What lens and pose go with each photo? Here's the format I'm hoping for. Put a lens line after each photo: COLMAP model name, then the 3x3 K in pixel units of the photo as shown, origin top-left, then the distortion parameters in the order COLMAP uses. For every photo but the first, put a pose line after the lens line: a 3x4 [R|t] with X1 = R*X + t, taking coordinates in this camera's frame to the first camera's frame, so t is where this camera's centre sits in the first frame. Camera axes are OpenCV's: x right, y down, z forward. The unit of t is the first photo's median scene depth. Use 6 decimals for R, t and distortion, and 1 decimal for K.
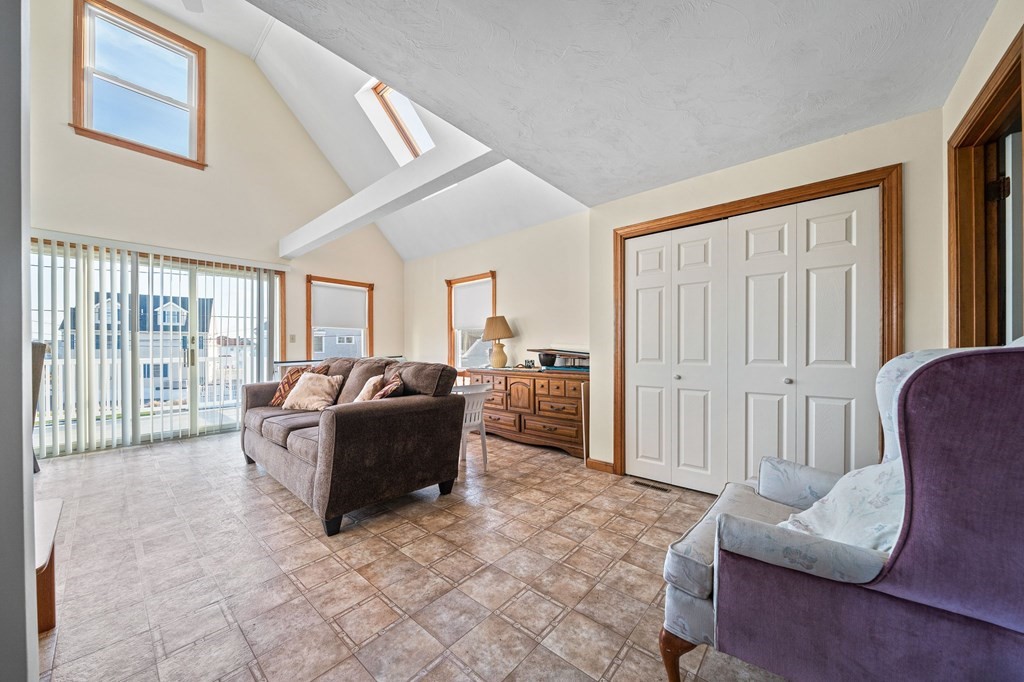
lens RADIAL K [[354.6, 0, 509.8], [0, 354.6, 349.8], [0, 0, 1]] dist [-0.006969, 0.000015]
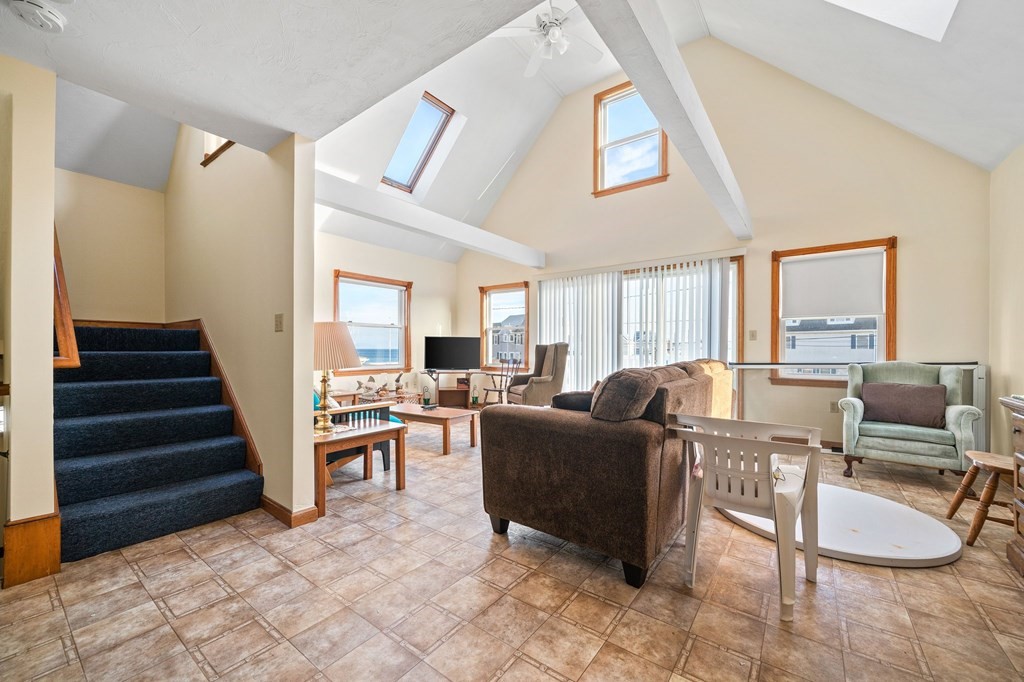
lens RADIAL K [[404.6, 0, 510.6], [0, 404.6, 345.9], [0, 0, 1]] dist [-0.000202, 0.000000]
pose [[0.075976, -0.005485, -0.997095, 0.319572], [-0.006004, 0.999964, -0.005959, 0.002069], [0.997092, 0.006439, 0.075940, 0.441989]]
